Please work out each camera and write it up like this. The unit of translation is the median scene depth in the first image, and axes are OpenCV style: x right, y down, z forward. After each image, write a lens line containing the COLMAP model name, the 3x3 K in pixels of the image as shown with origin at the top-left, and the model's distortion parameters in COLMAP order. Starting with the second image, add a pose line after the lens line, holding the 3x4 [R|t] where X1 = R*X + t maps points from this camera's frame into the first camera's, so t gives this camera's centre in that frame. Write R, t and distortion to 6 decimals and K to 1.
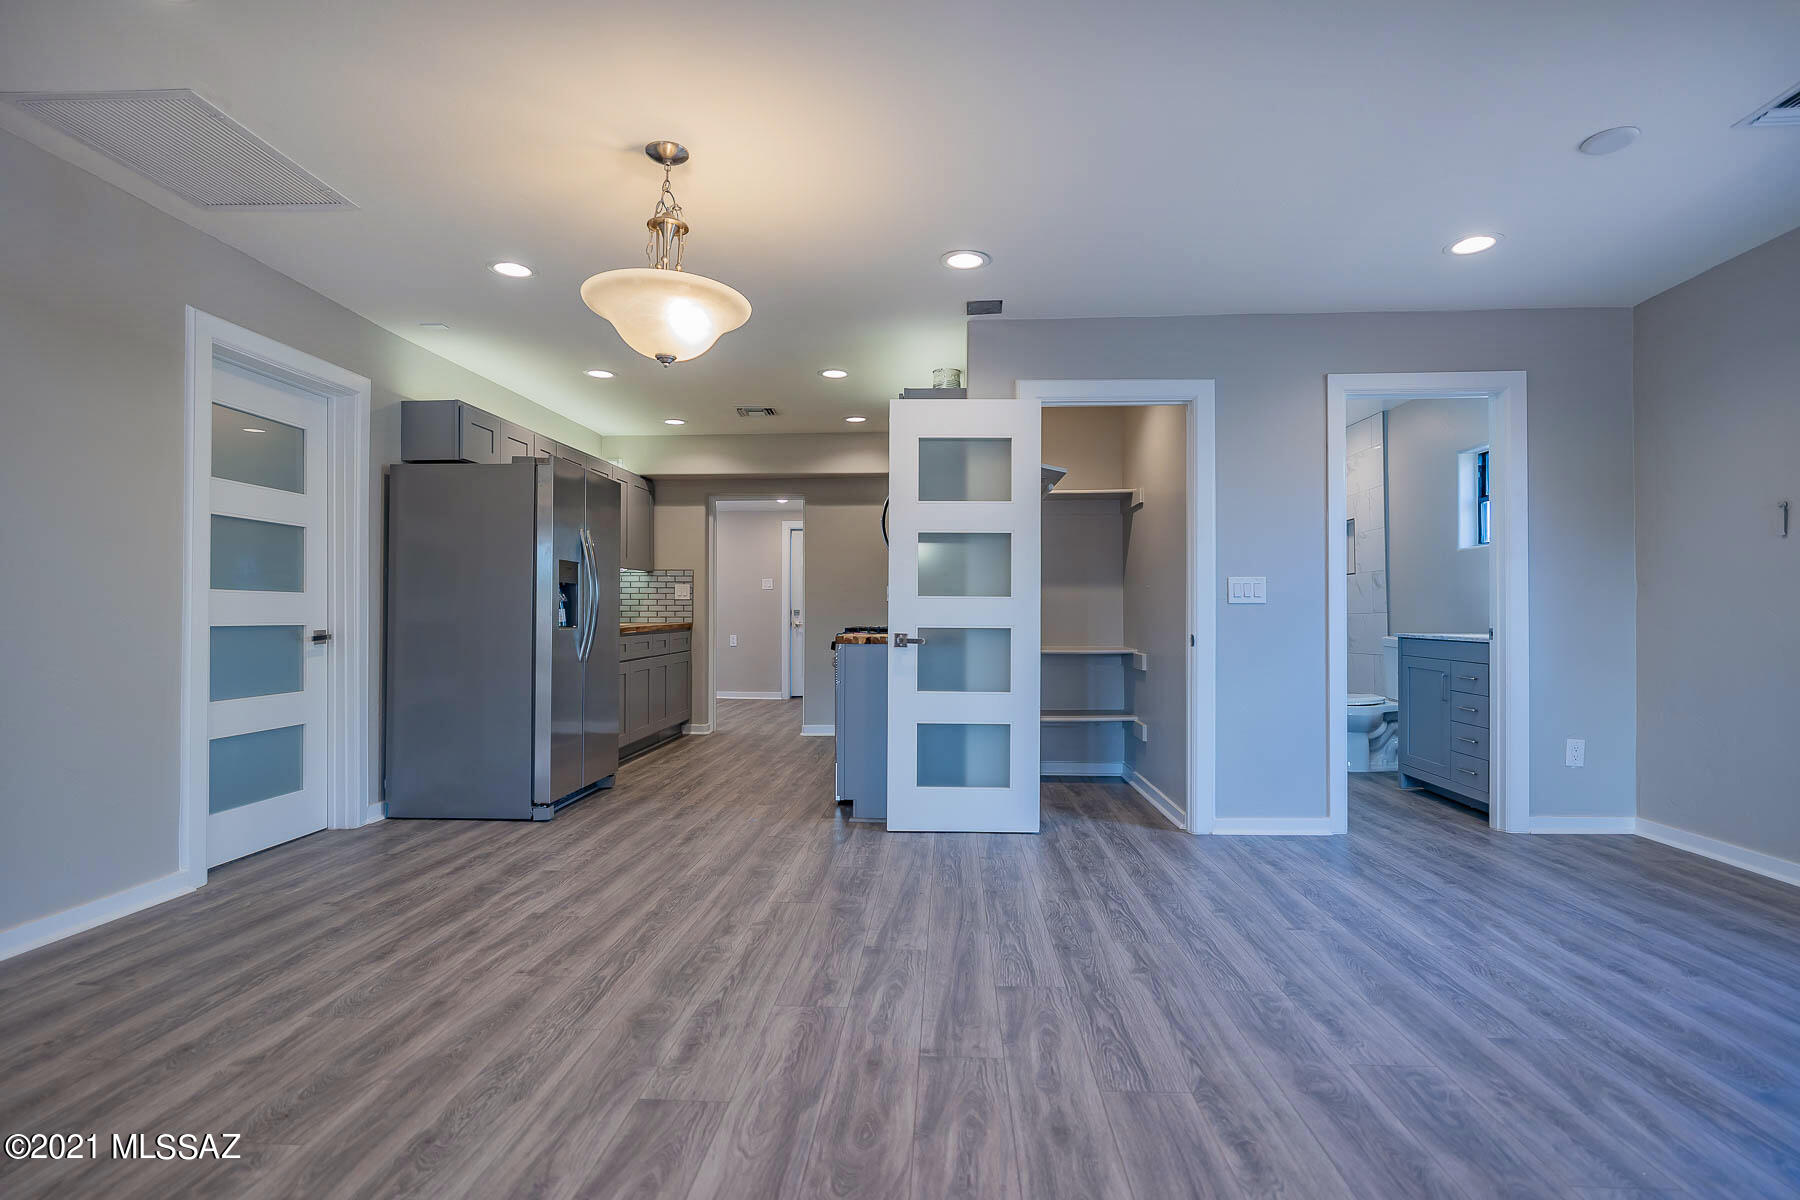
lens RADIAL K [[947.4, 0, 890.6], [0, 947.4, 598.1], [0, 0, 1]] dist [-0.000121, -0.001106]
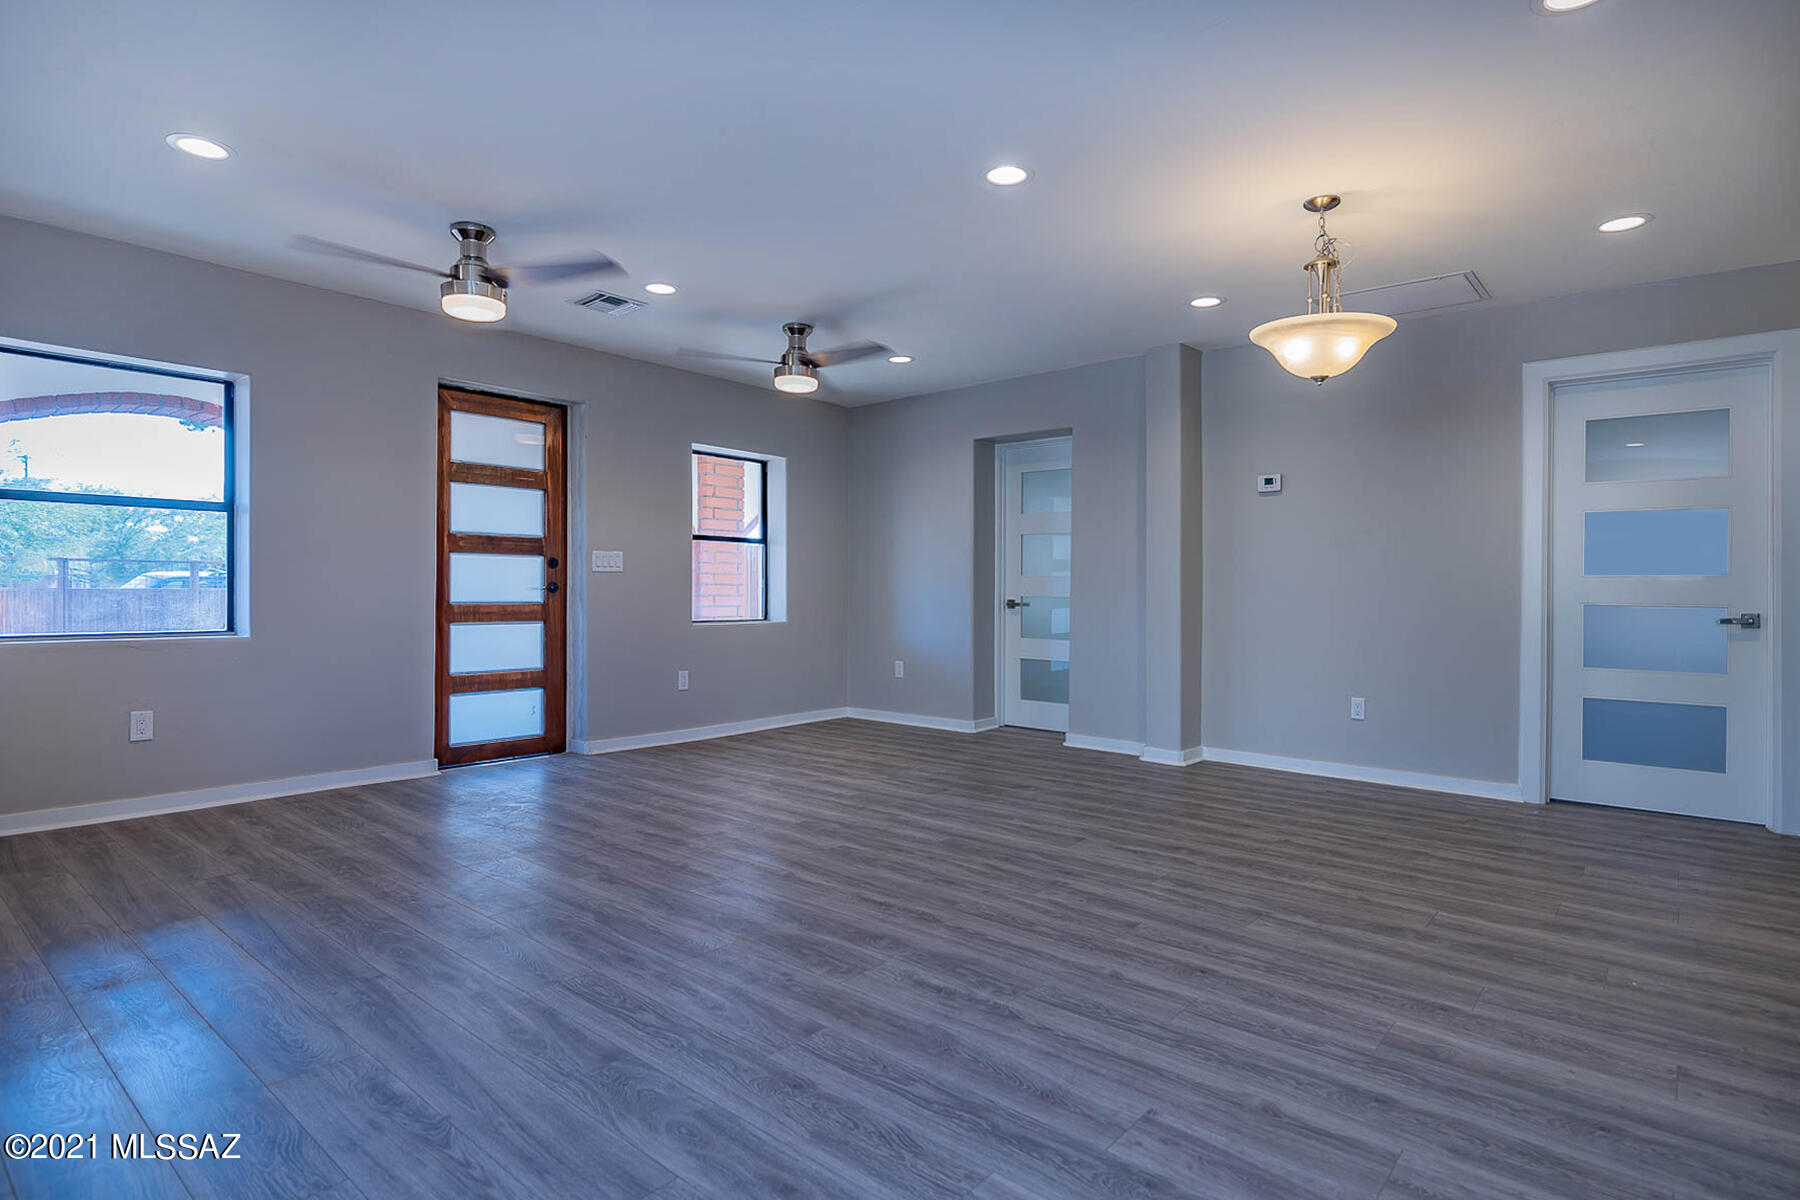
lens RADIAL K [[947.4, 0, 898.2], [0, 947.4, 598.5], [0, 0, 1]] dist [-0.000121, -0.001106]
pose [[-0.628638, 0.002774, -0.777693, 1.157166], [0.004479, 0.999990, -0.000054, 0.003884], [0.777685, -0.003517, -0.628644, 1.434367]]
